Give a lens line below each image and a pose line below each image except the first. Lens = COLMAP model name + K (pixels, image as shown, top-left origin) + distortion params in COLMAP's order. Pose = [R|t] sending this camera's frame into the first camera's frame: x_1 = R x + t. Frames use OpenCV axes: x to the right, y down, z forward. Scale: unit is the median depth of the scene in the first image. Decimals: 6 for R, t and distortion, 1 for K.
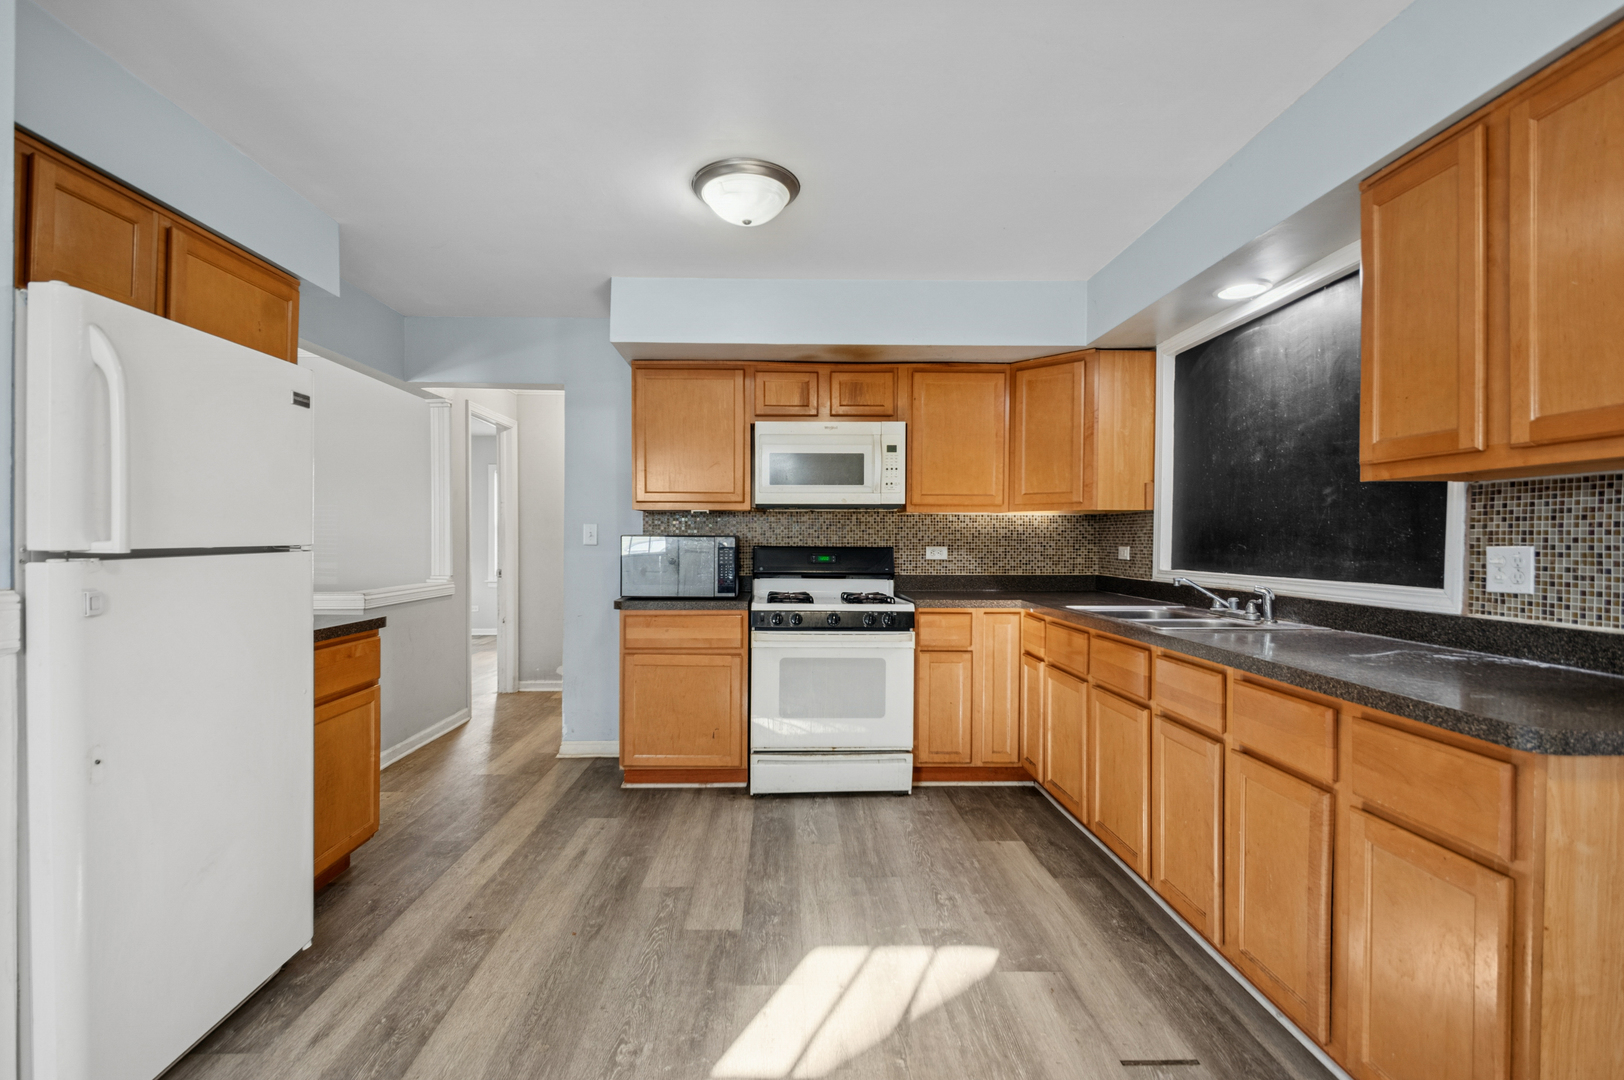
lens RADIAL K [[736.0, 0, 803.0], [0, 736.0, 538.7], [0, 0, 1]] dist [0.018691, -0.000870]
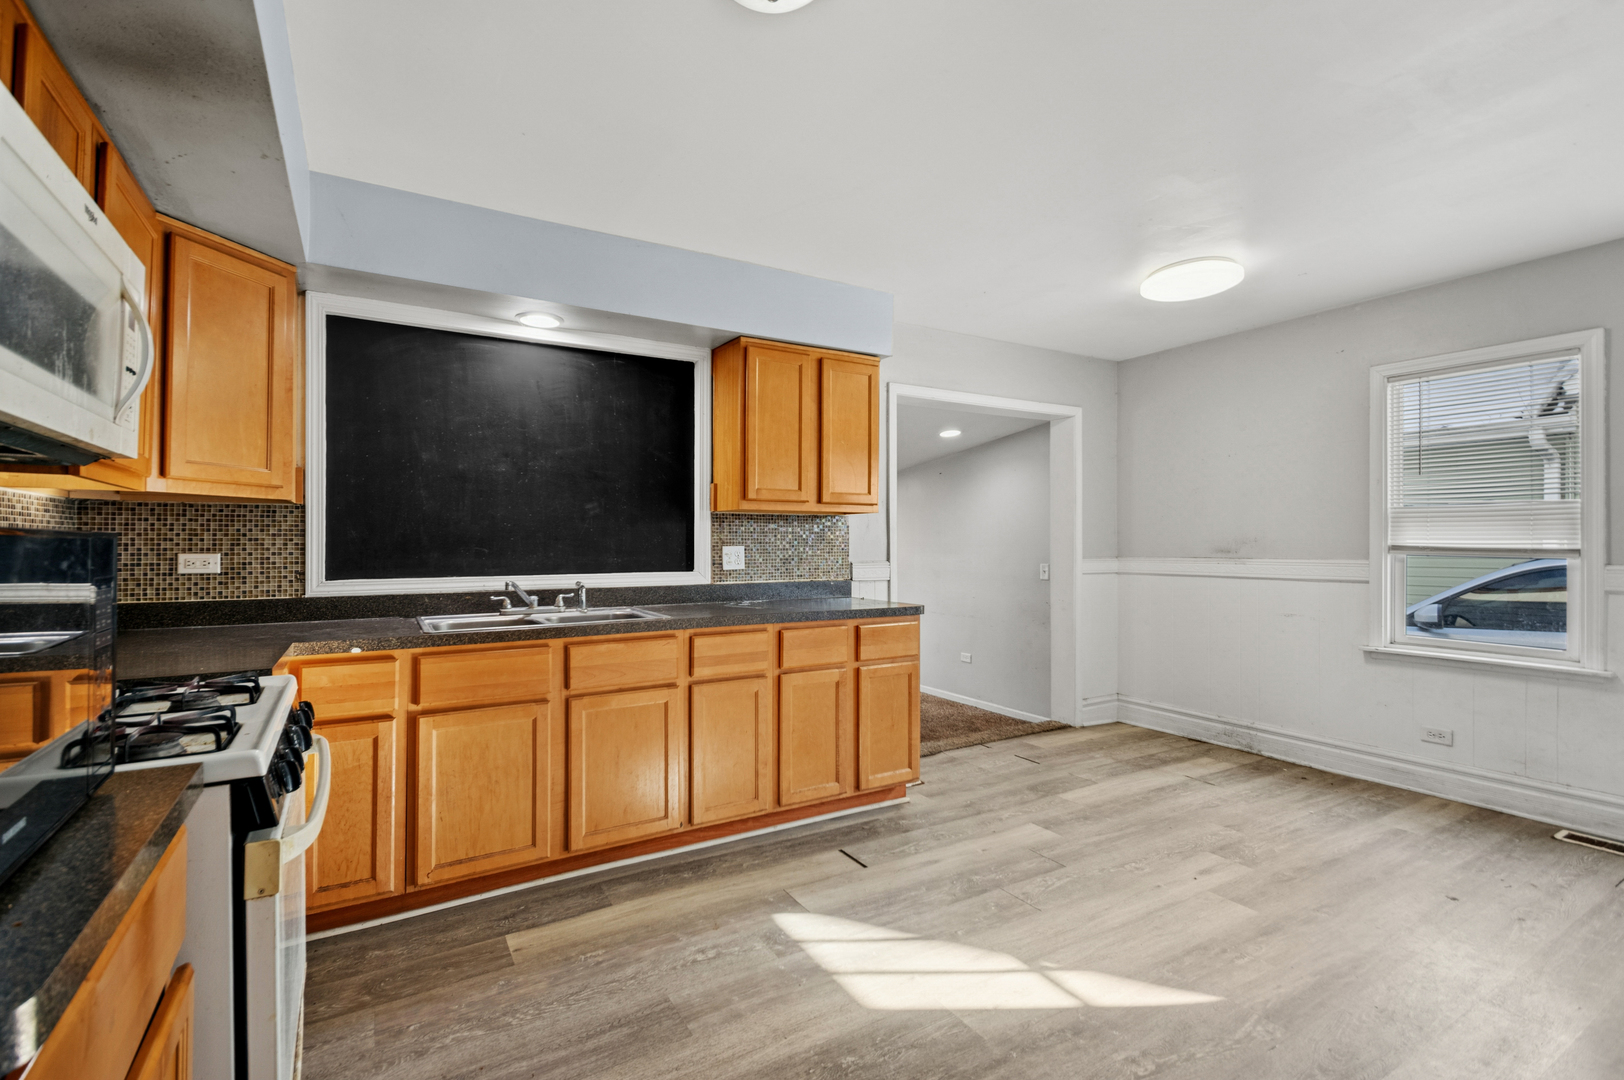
lens RADIAL K [[736.0, 0, 777.4], [0, 736.0, 541.9], [0, 0, 1]] dist [0.018691, -0.000870]
pose [[-0.465396, -0.007500, 0.885071, -0.641119], [-0.004156, 0.999972, 0.006289, -0.010748], [-0.885093, -0.000751, -0.465414, 1.367333]]
